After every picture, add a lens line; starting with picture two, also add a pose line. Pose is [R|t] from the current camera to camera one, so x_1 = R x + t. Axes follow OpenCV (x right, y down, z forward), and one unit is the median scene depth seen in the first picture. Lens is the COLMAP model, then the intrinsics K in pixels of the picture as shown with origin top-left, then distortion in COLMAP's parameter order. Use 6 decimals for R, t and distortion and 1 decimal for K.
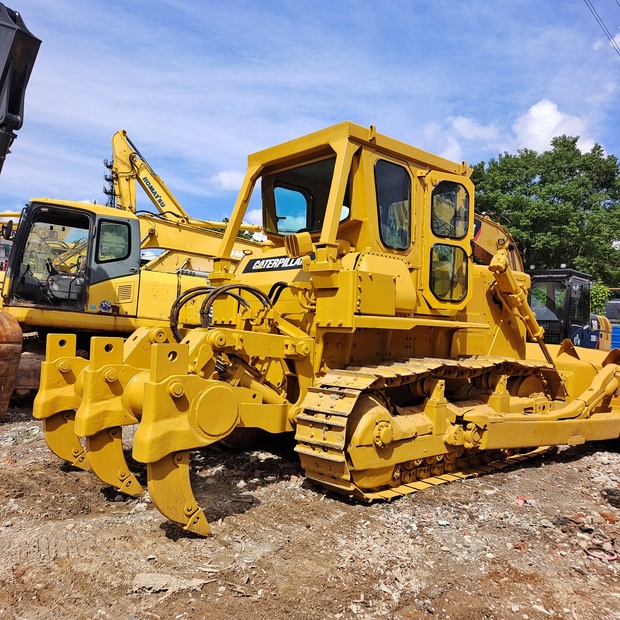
lens RADIAL K [[565.3, 0, 306.4], [0, 565.3, 312.6], [0, 0, 1]] dist [0.033396, 0.000000]
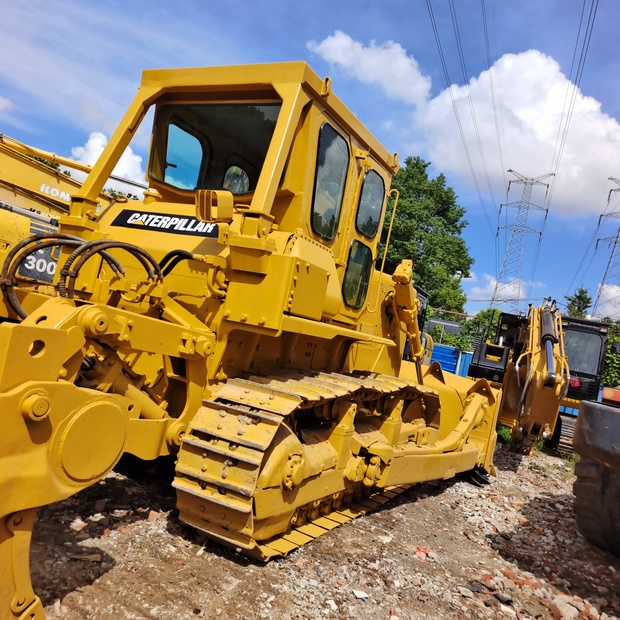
lens RADIAL K [[565.3, 0, 316.1], [0, 565.3, 311.9], [0, 0, 1]] dist [0.033396, 0.000000]
pose [[0.924096, 0.158902, 0.347559, -0.129650], [-0.170617, 0.985332, 0.003152, -0.007978], [-0.341960, -0.062213, 0.937653, 0.254544]]
